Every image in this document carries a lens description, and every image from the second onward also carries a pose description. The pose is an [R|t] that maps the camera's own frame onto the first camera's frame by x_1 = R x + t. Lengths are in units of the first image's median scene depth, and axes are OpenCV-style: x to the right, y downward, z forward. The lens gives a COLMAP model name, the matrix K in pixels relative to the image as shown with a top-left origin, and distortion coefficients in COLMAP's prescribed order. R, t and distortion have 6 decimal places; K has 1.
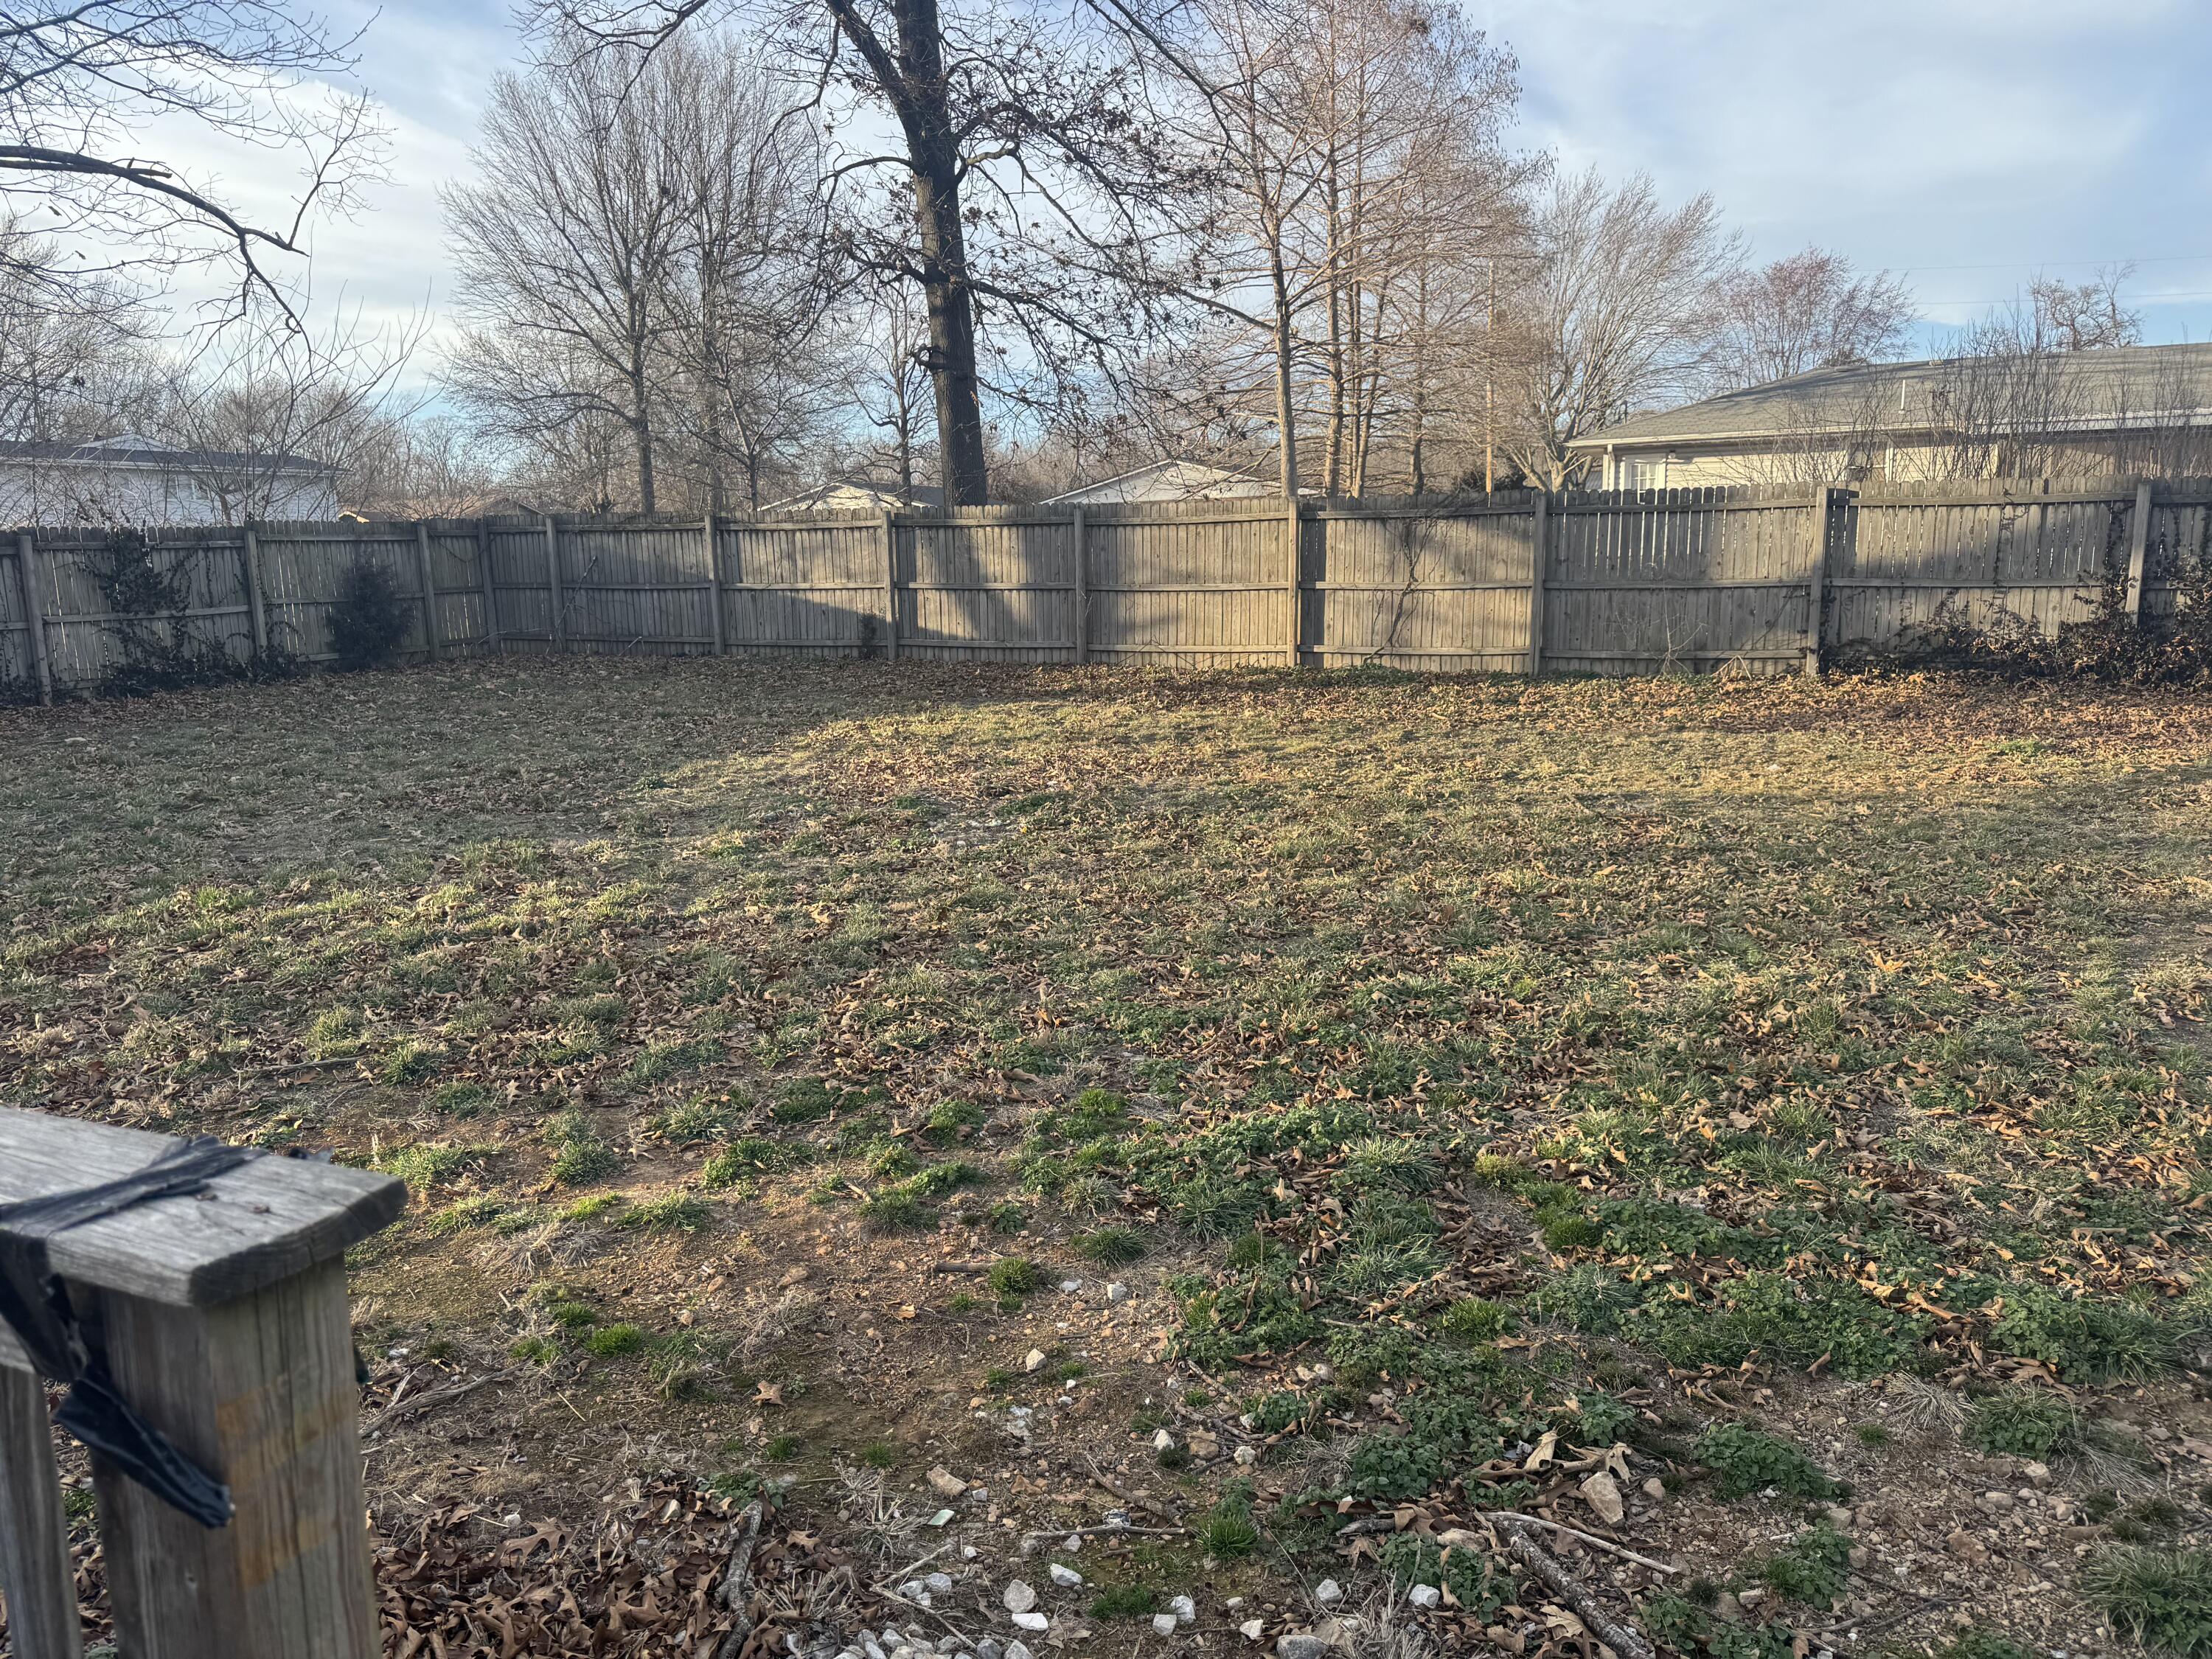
lens RADIAL K [[1504.8, 0, 1088.0], [0, 1504.8, 841.5], [0, 0, 1]] dist [0.047006, -0.050307]
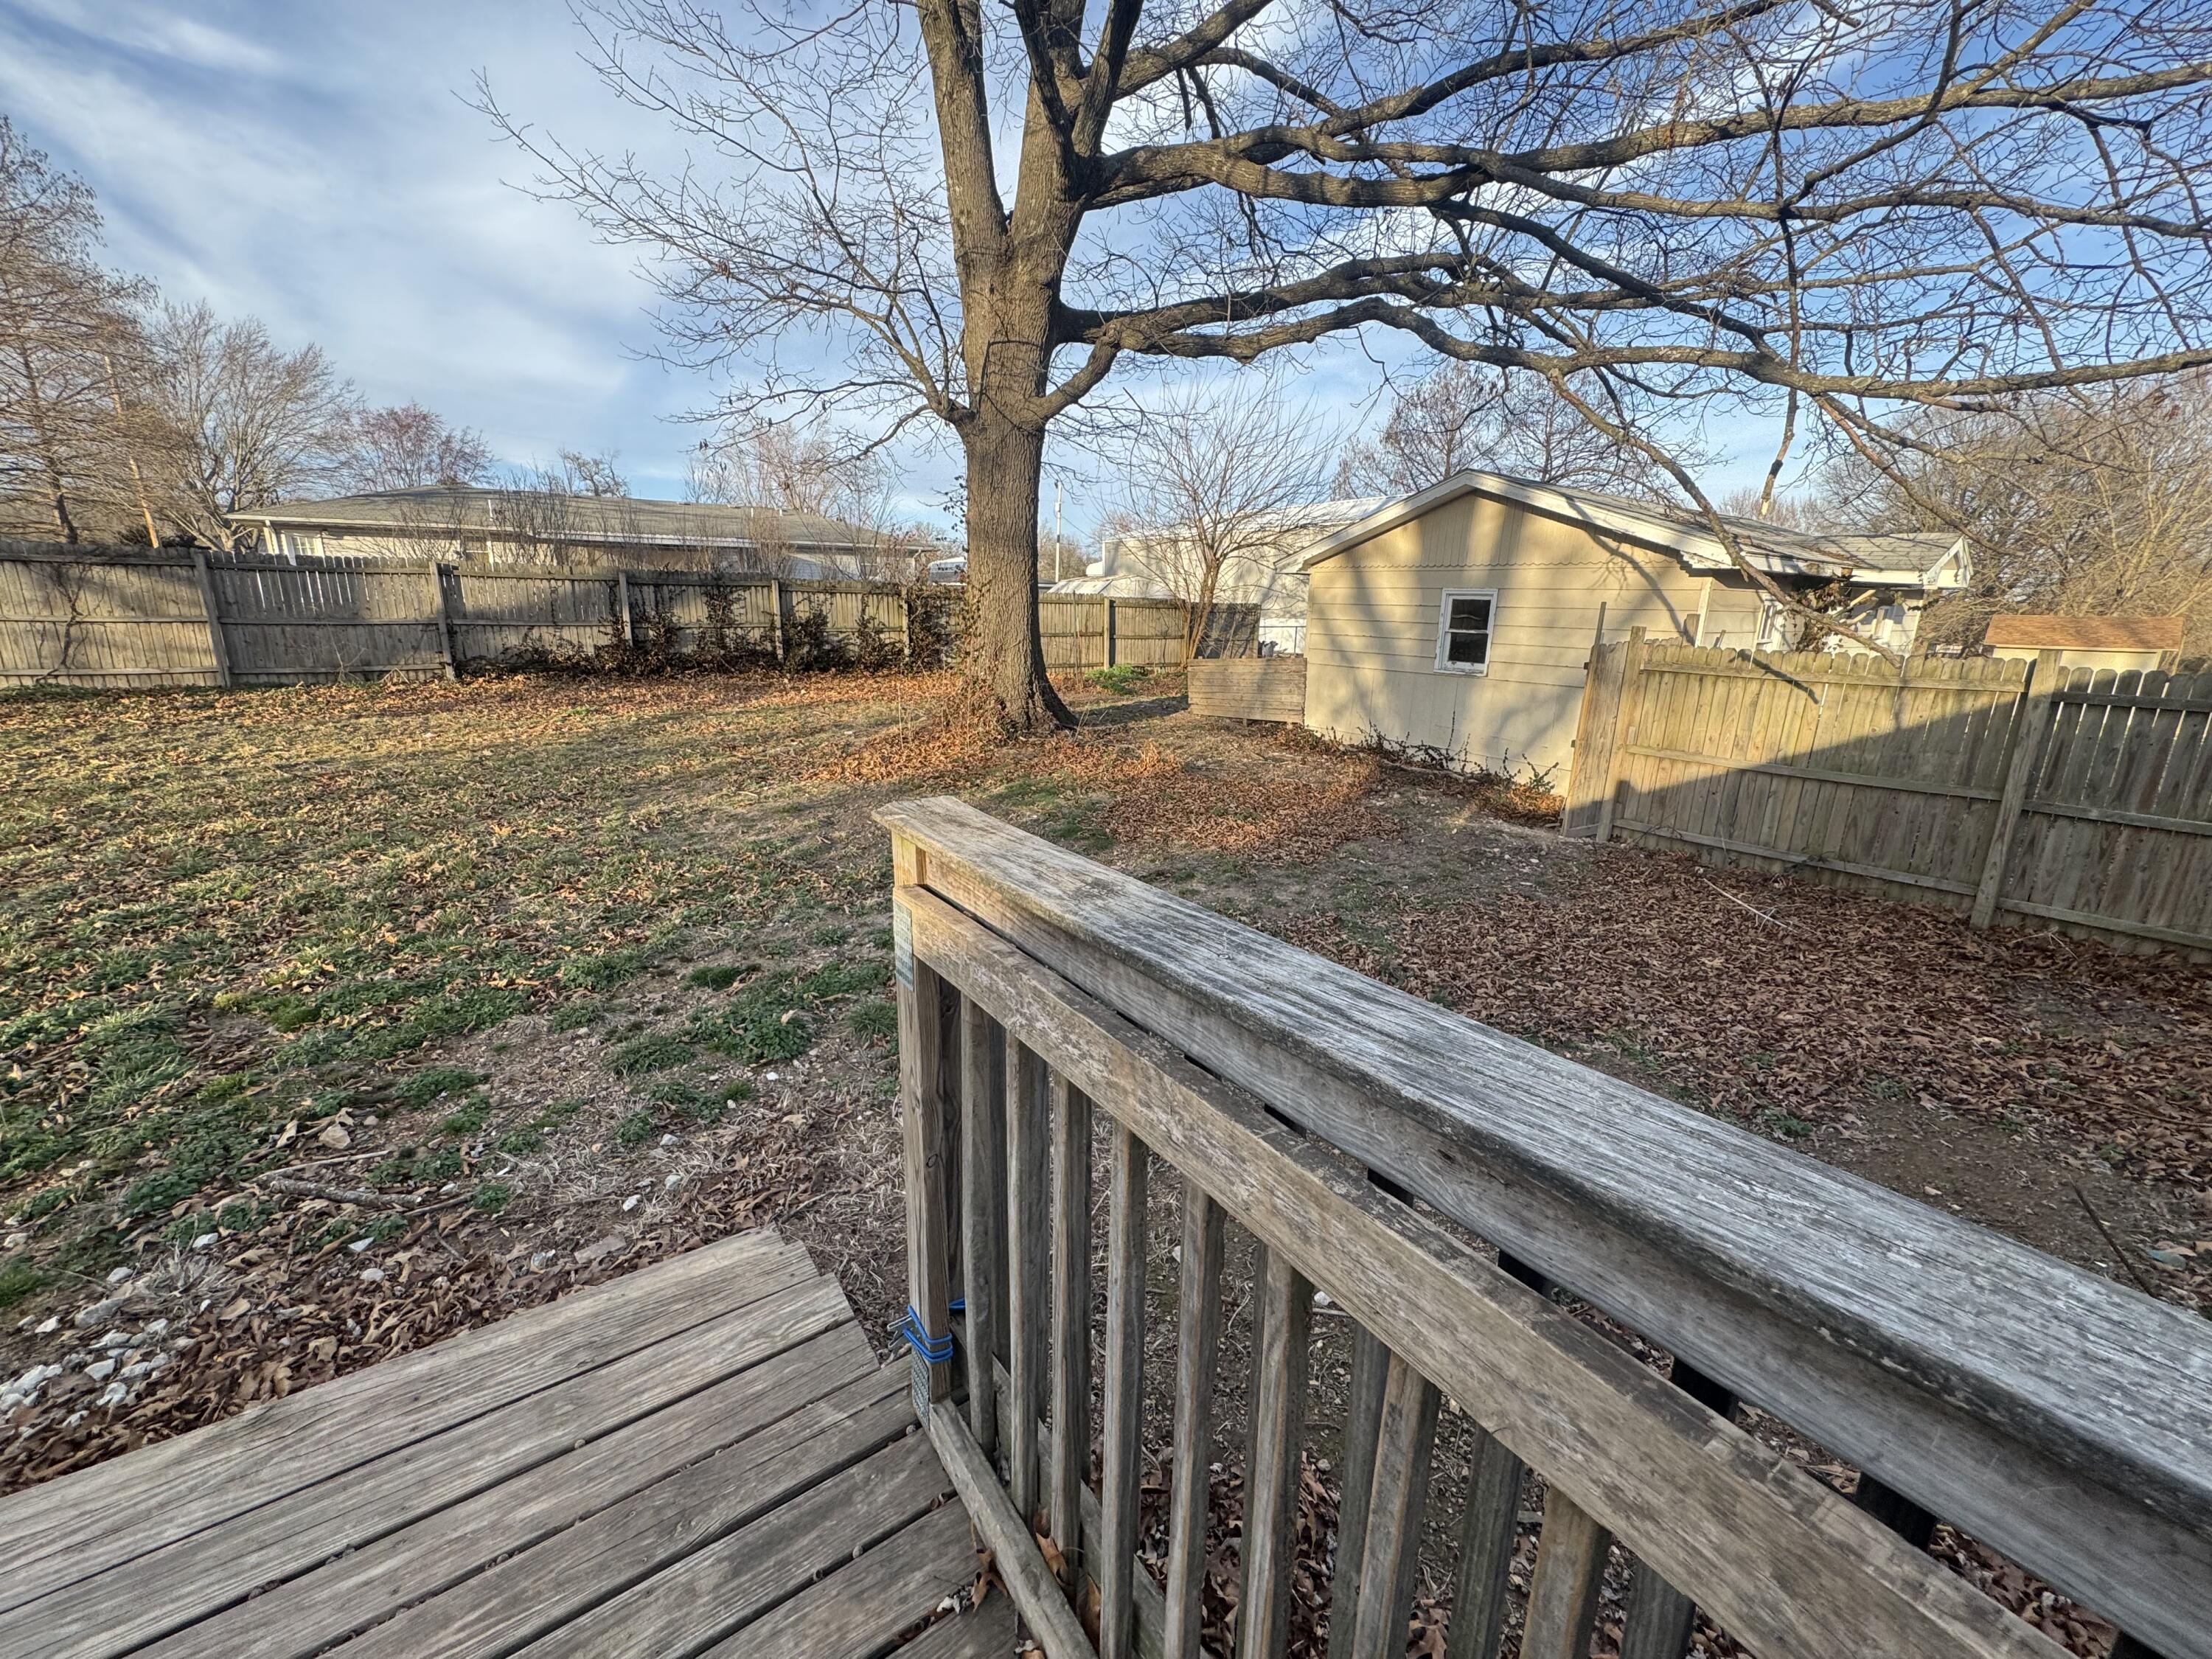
lens RADIAL K [[878.5, 0, 1109.1], [0, 878.5, 828.2], [0, 0, 1]] dist [-0.003865, 0.000788]
pose [[0.498265, -0.185670, 0.846911, -0.002240], [0.136999, 0.981390, 0.134551, 0.021274], [-0.856132, 0.048984, 0.514430, -0.099409]]
